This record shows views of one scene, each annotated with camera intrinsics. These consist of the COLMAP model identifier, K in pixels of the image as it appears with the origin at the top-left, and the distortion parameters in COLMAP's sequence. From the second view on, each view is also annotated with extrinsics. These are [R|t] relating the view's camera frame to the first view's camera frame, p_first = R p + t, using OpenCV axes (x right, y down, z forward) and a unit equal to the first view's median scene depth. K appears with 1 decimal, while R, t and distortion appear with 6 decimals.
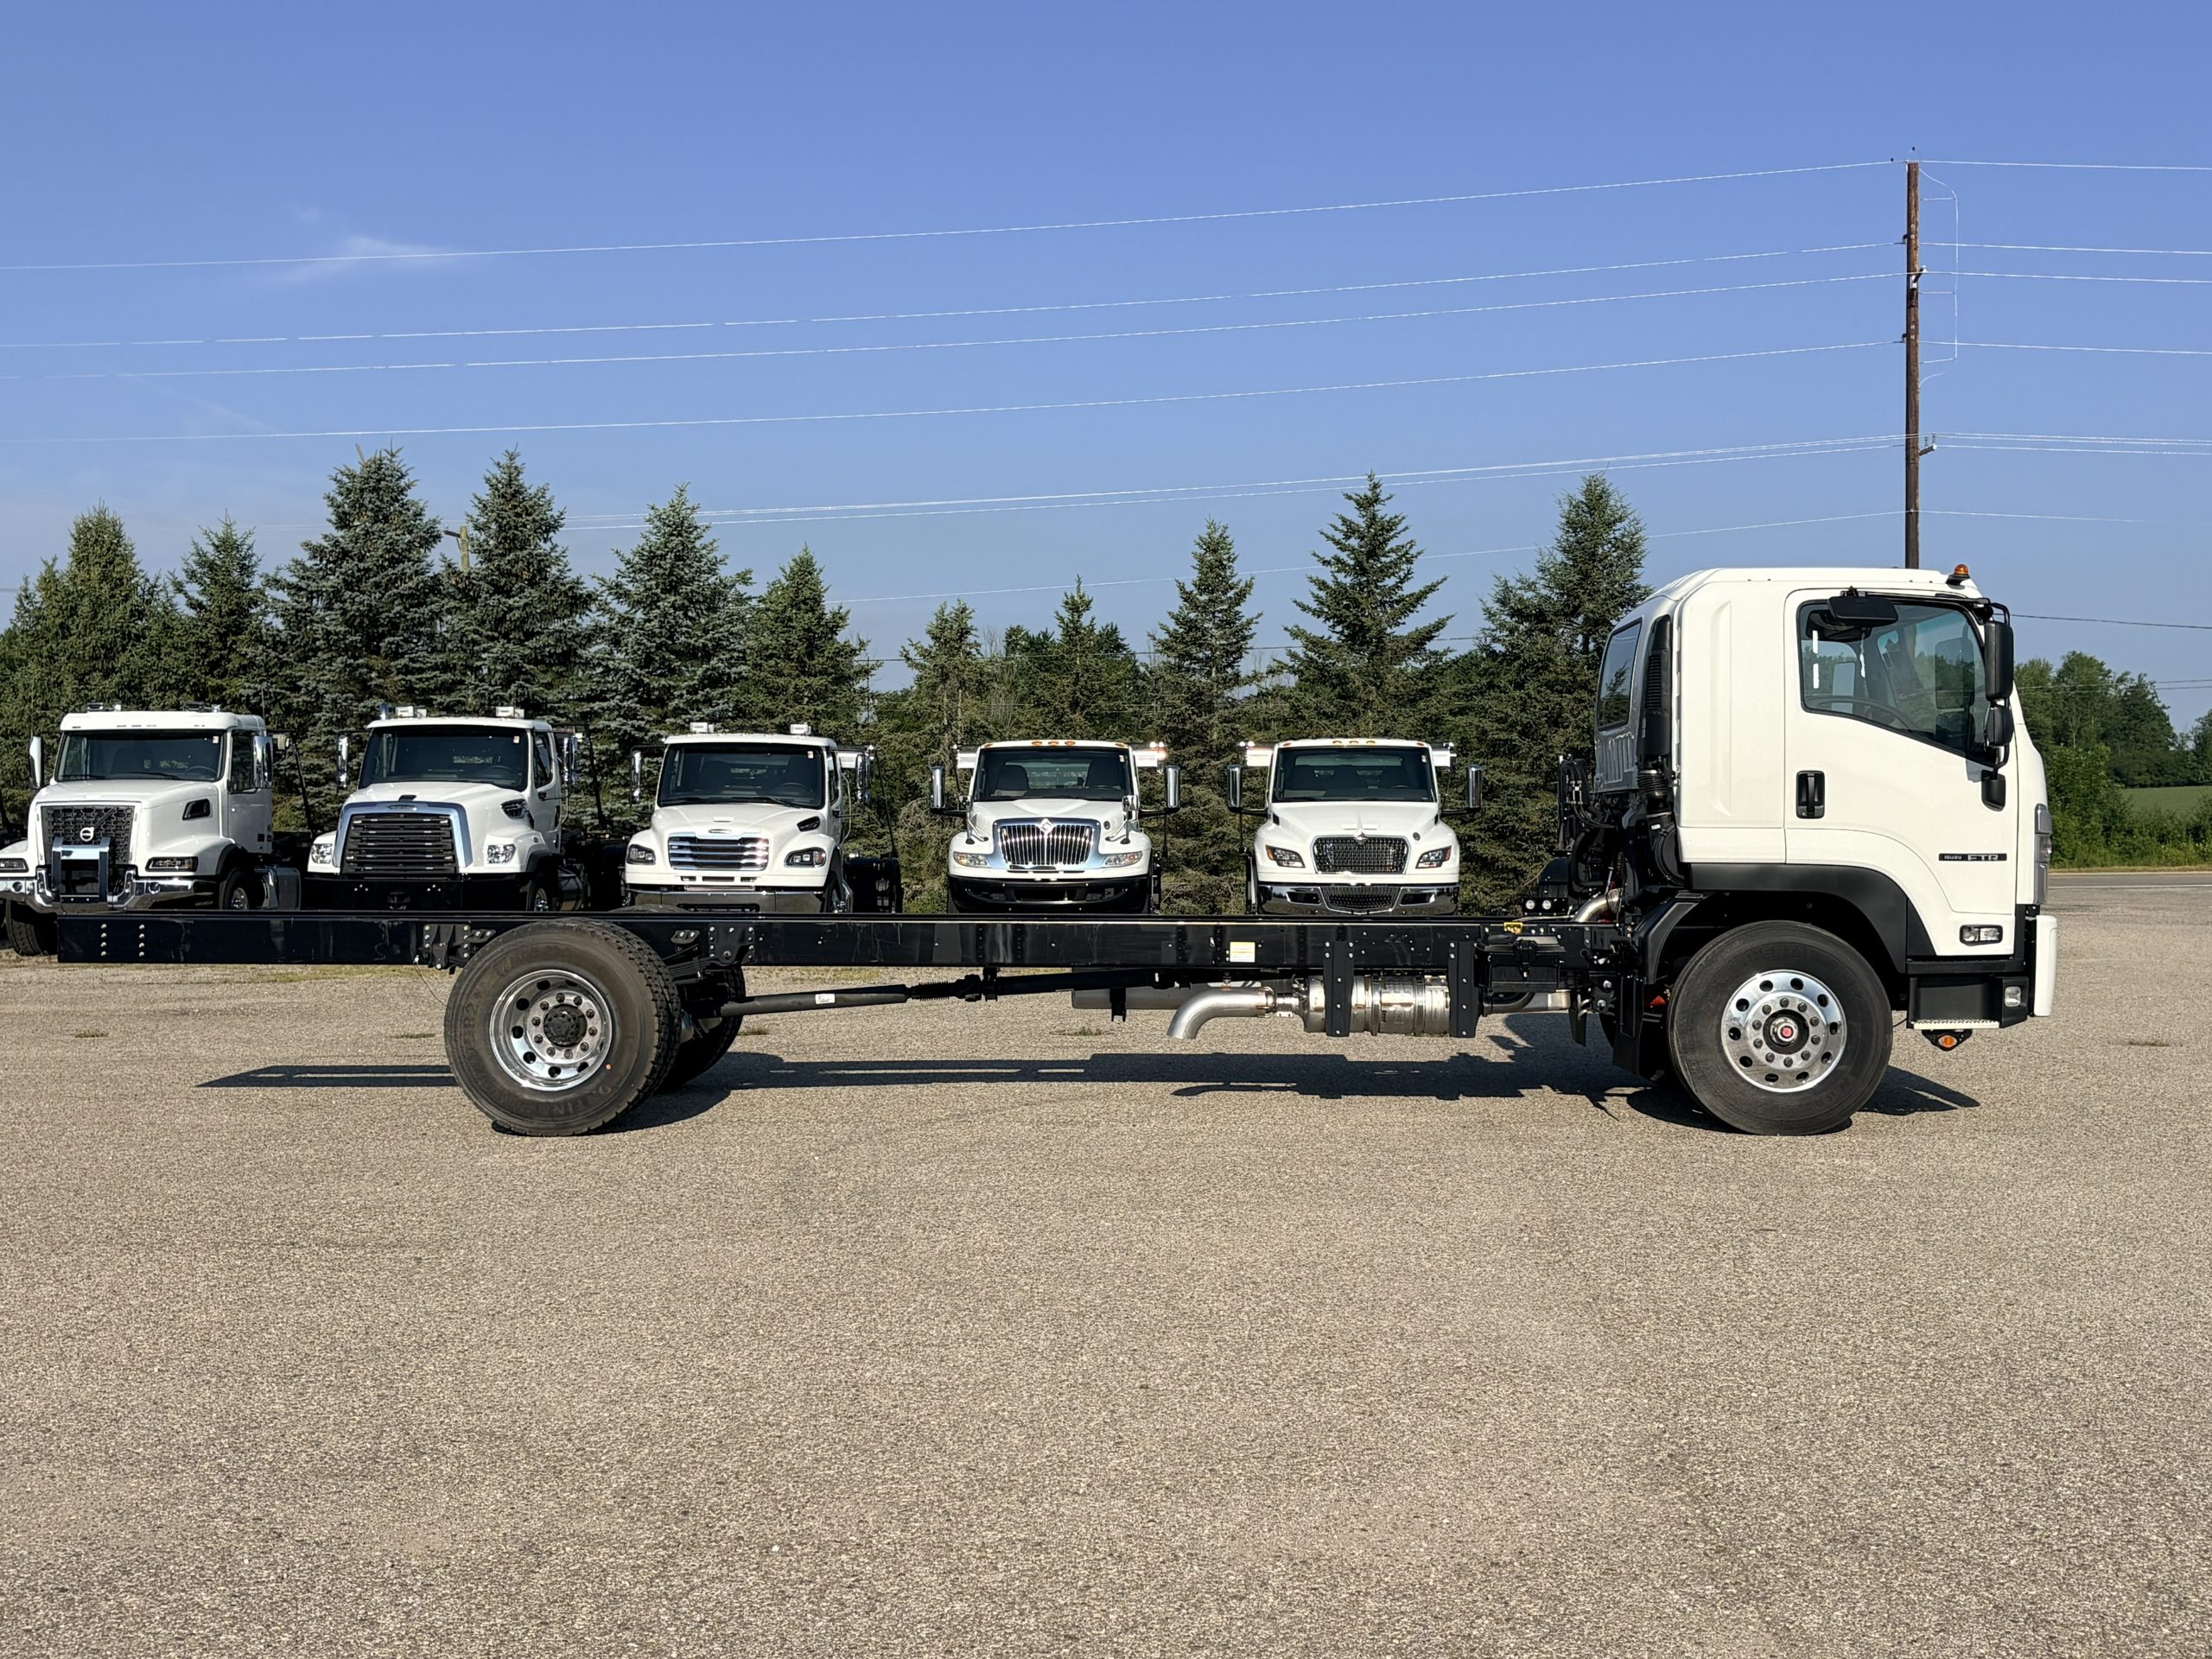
lens RADIAL K [[2879.1, 0, 1013.2], [0, 2879.1, 841.7], [0, 0, 1]] dist [0.240285, -1.056601]
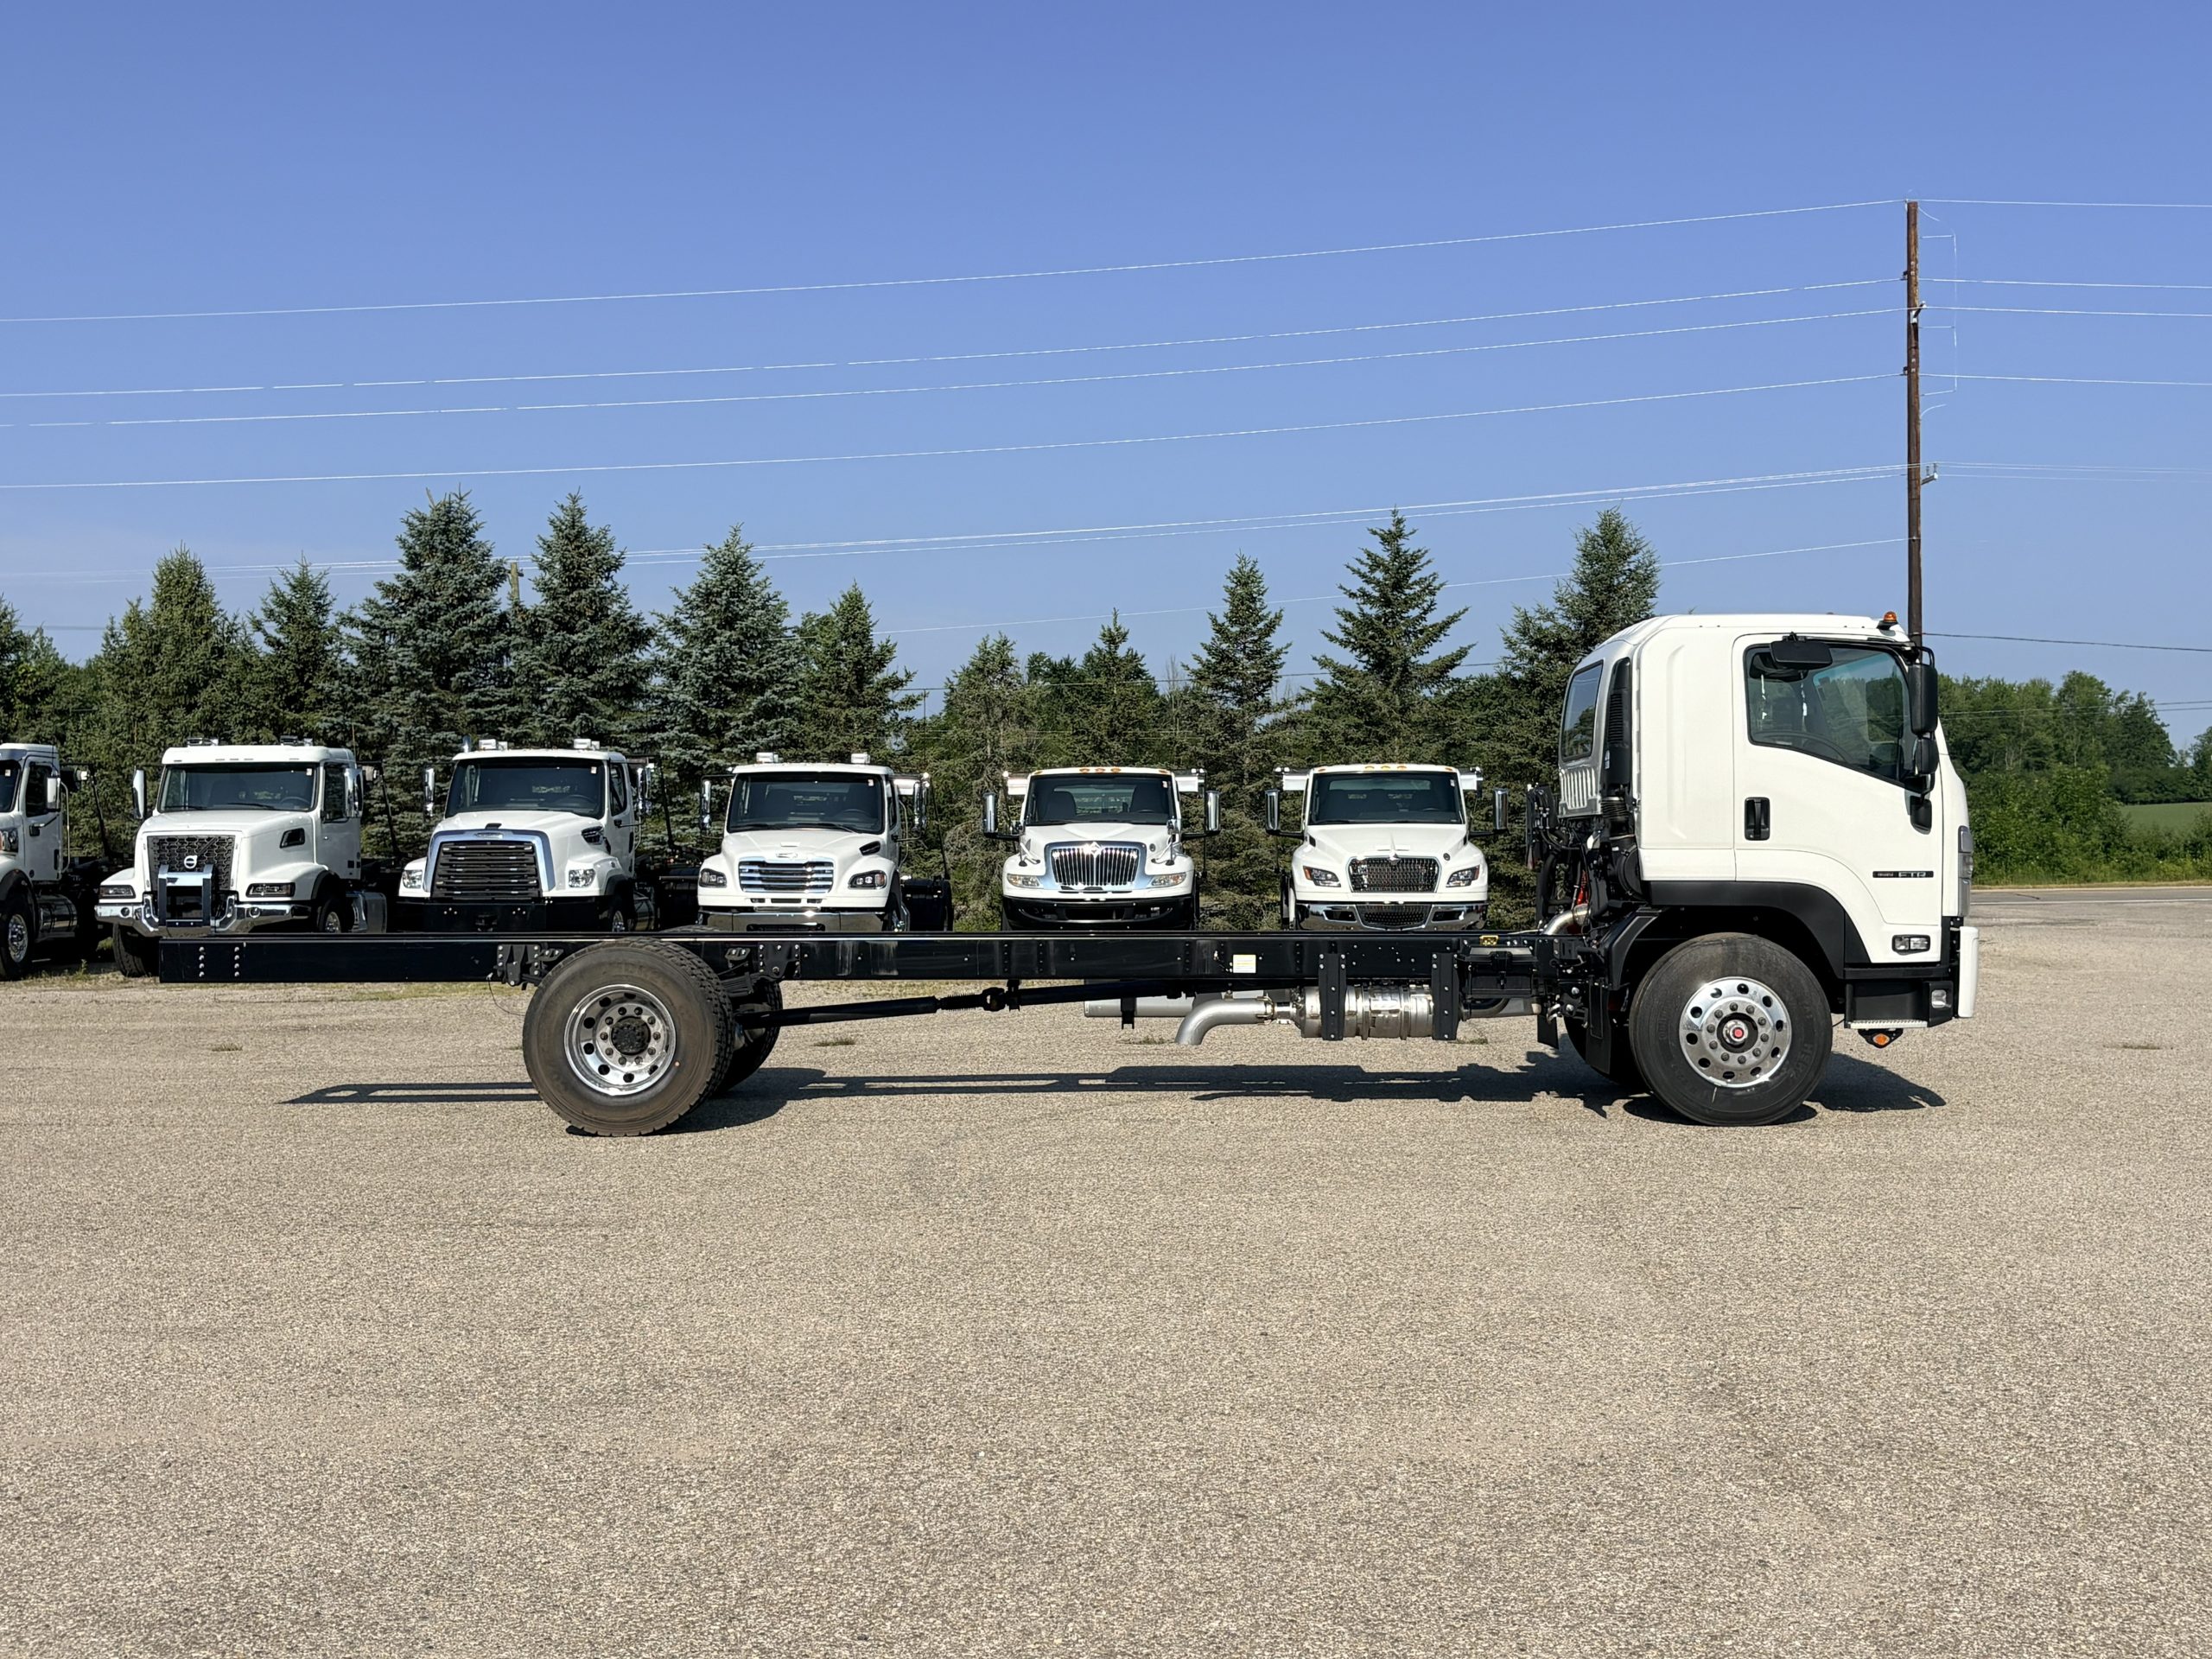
lens RADIAL K [[2879.1, 0, 1013.2], [0, 2879.1, 841.7], [0, 0, 1]] dist [0.240285, -1.056601]
pose [[0.999982, -0.005890, -0.001503, -0.013808], [0.005878, 0.999953, -0.007742, -0.000033], [0.001548, 0.007733, 0.999969, -0.045264]]
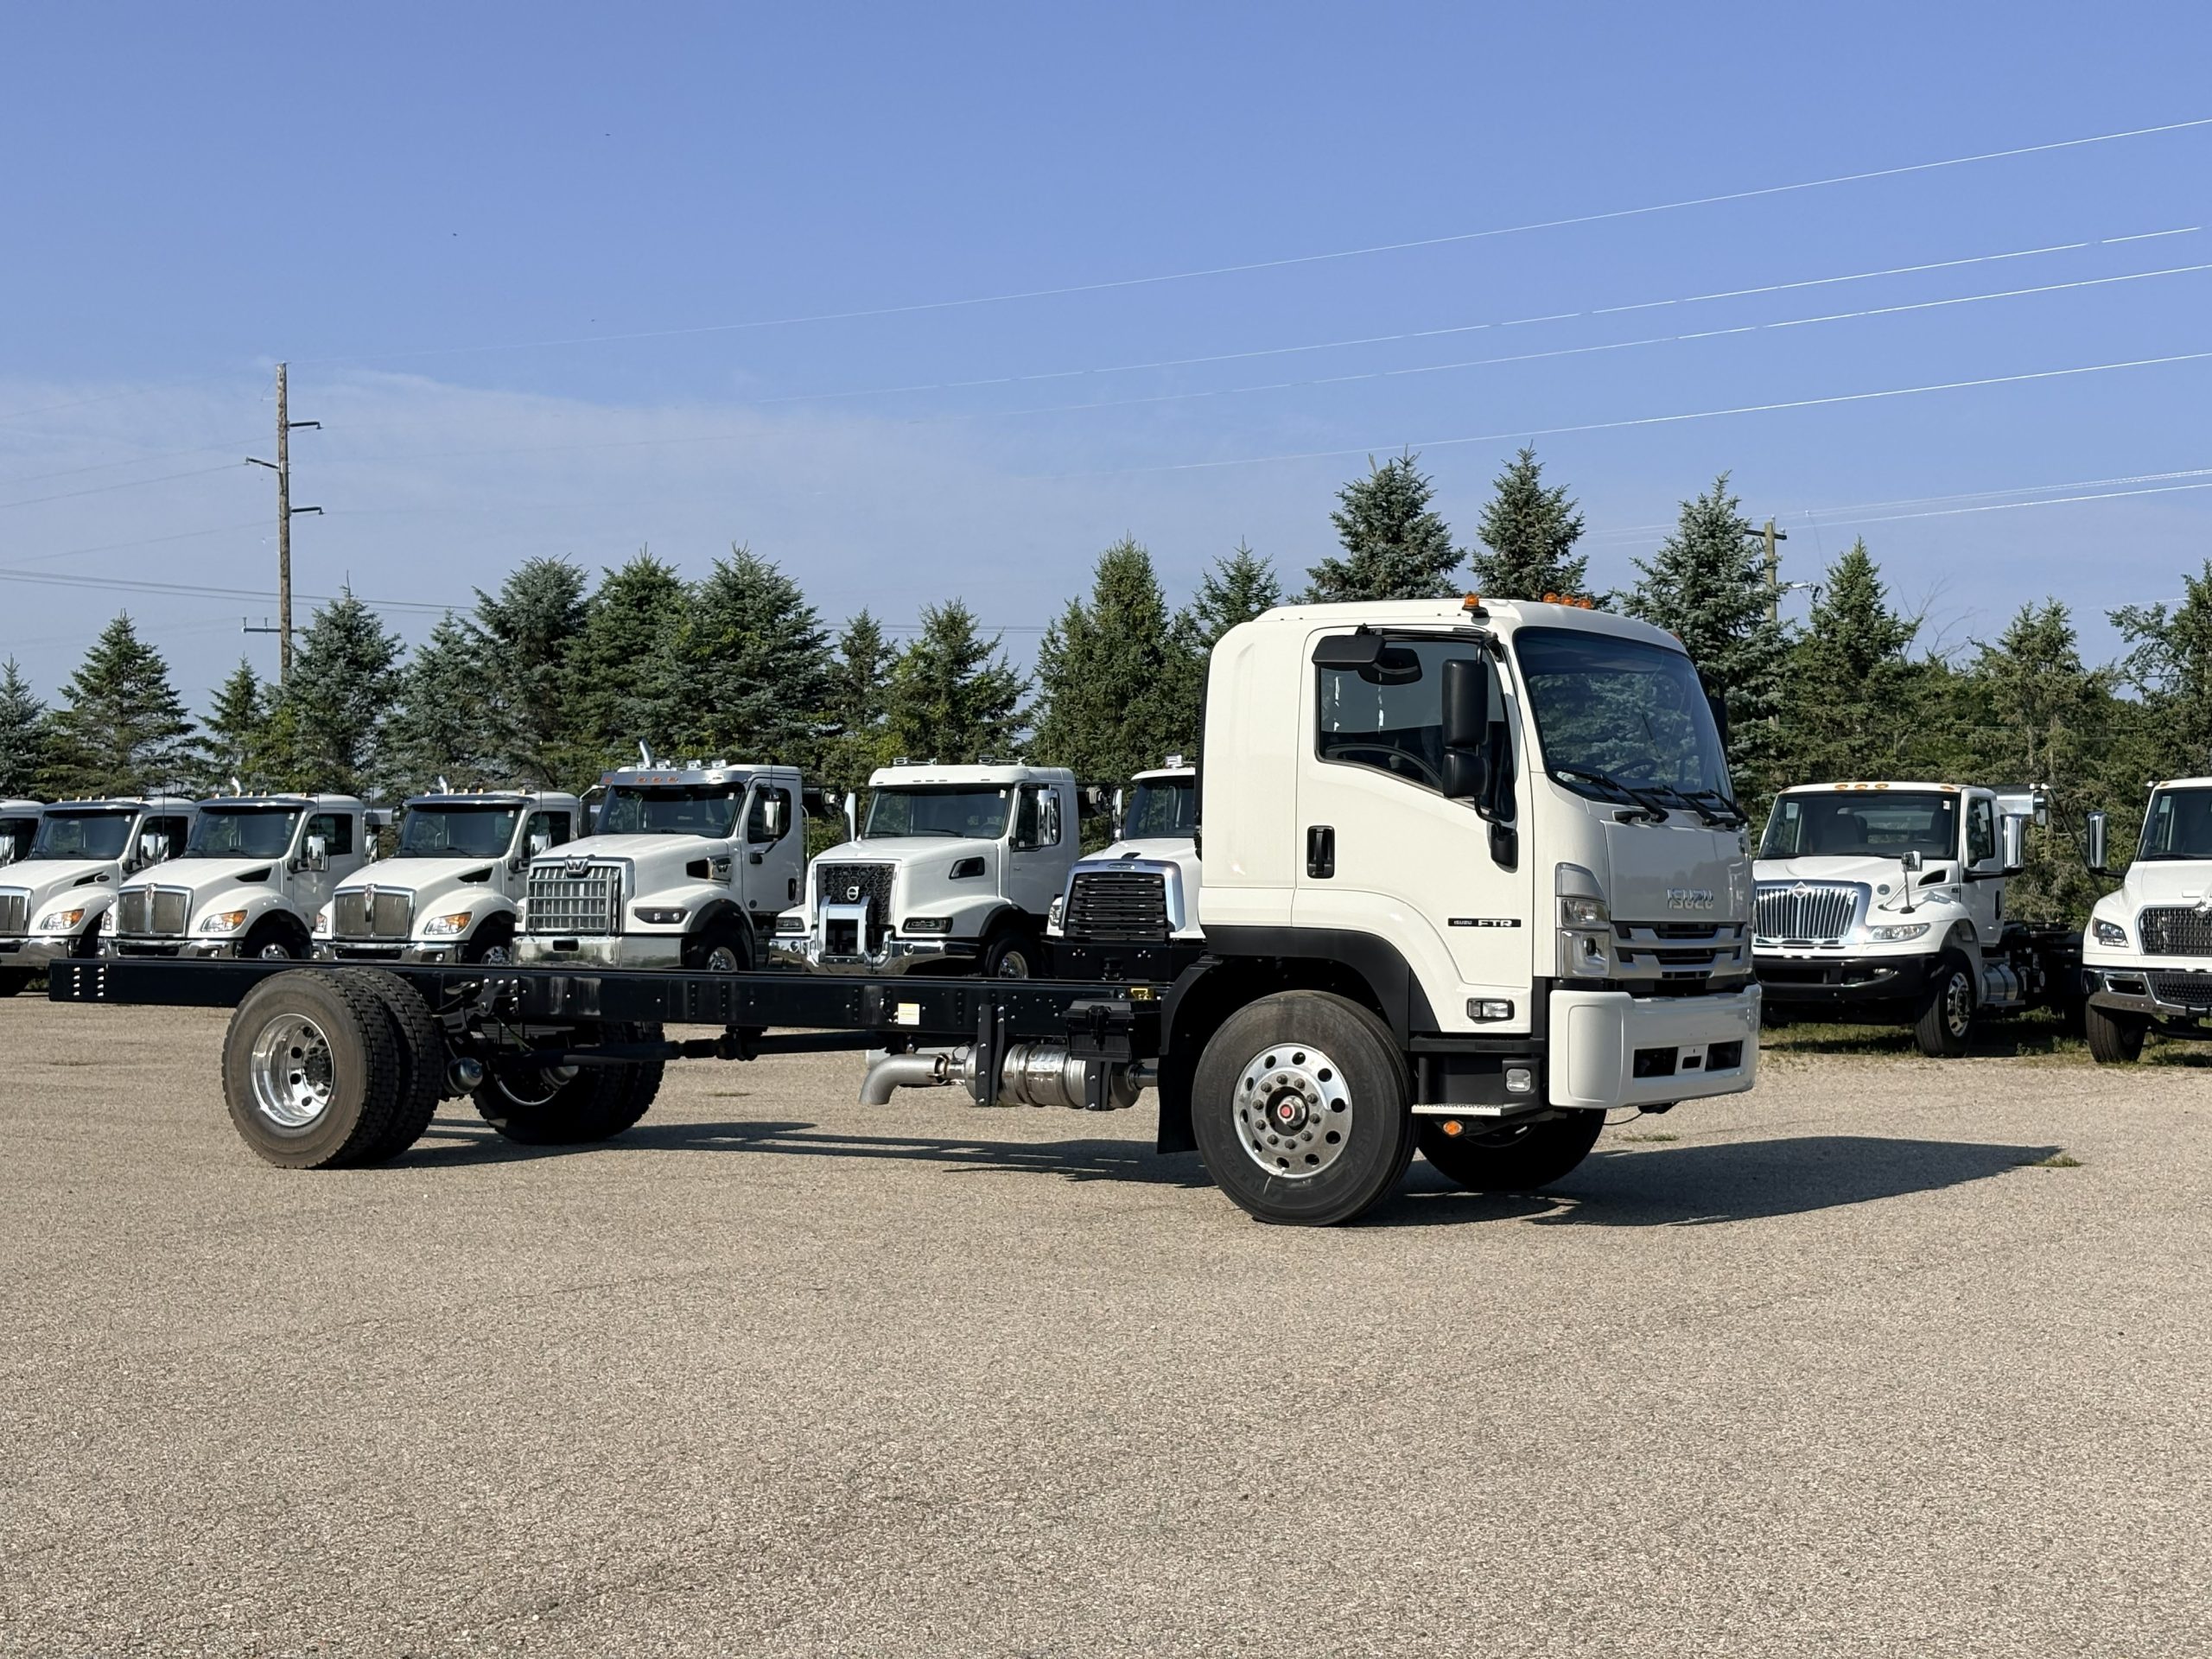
lens RADIAL K [[3920.6, 0, 1016.4], [0, 3920.6, 834.8], [0, 0, 1]] dist [0.182946, 0.041757]
pose [[0.806906, -0.003420, -0.590670, 0.395147], [-0.008997, 0.999796, -0.018080, 0.000853], [0.590611, 0.019903, 0.806711, -0.017795]]
